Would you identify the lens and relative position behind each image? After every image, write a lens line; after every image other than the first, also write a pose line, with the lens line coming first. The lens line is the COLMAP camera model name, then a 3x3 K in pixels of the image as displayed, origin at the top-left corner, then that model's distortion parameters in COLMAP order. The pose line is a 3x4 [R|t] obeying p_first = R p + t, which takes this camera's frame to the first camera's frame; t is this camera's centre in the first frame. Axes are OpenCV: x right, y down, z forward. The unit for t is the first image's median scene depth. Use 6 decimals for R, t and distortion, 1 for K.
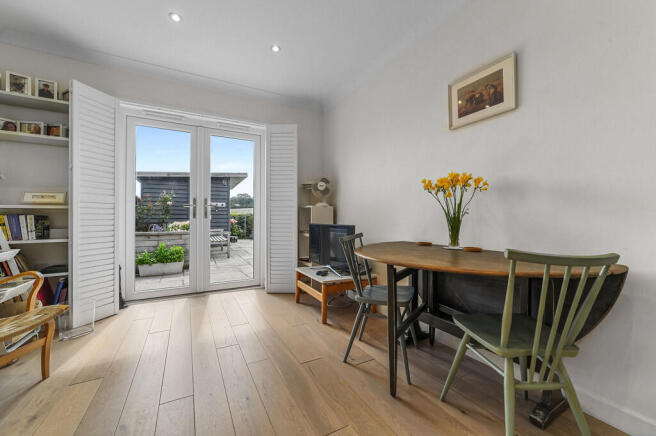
lens RADIAL K [[254.5, 0, 332.0], [0, 254.5, 215.5], [0, 0, 1]] dist [0.002291, 0.000941]
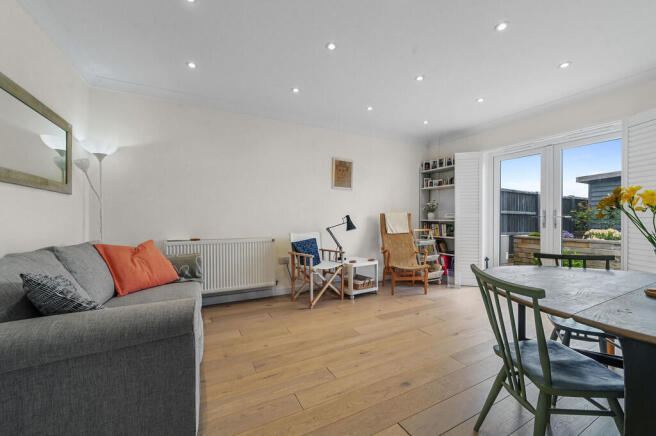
lens RADIAL K [[254.5, 0, 329.5], [0, 254.5, 217.6], [0, 0, 1]] dist [0.002291, 0.000941]
pose [[-0.014811, 0.000887, -0.999890, 0.872493], [0.004468, 0.999990, 0.000821, -0.059983], [0.999880, -0.004456, -0.014814, 0.094957]]
